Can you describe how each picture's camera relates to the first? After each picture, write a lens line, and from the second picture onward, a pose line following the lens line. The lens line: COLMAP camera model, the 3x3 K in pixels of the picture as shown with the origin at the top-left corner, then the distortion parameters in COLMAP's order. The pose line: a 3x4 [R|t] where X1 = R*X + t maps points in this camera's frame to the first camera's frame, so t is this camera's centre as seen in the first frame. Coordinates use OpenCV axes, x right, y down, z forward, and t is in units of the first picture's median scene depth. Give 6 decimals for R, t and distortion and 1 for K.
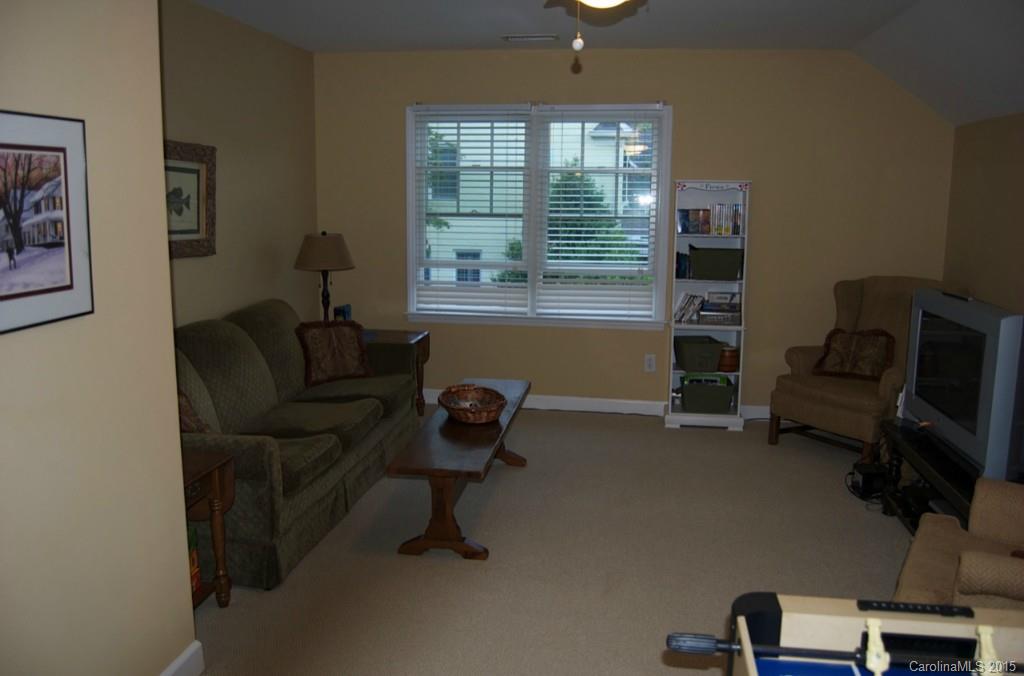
lens RADIAL K [[789.4, 0, 512.0], [0, 789.4, 338.0], [0, 0, 1]] dist [-0.091743, 0.013330]
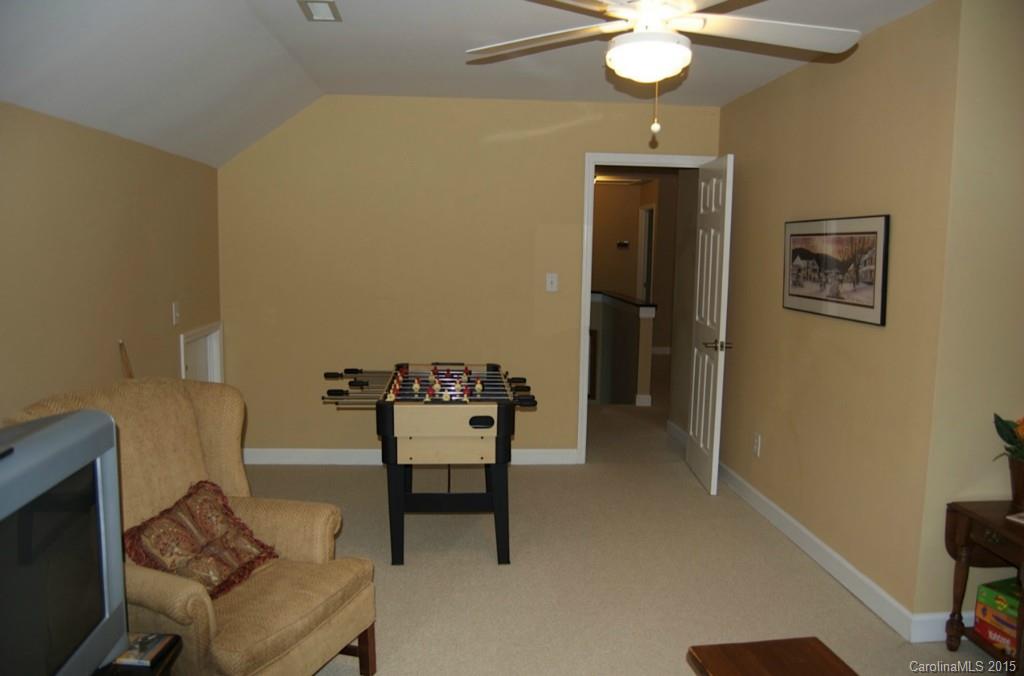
lens RADIAL K [[789.4, 0, 512.0], [0, 789.4, 338.0], [0, 0, 1]] dist [-0.091743, 0.013330]
pose [[-0.972036, 0.003730, -0.234803, 0.729281], [-0.064152, 0.957623, 0.280790, -0.486981], [0.225900, 0.288001, -0.930605, 2.698333]]
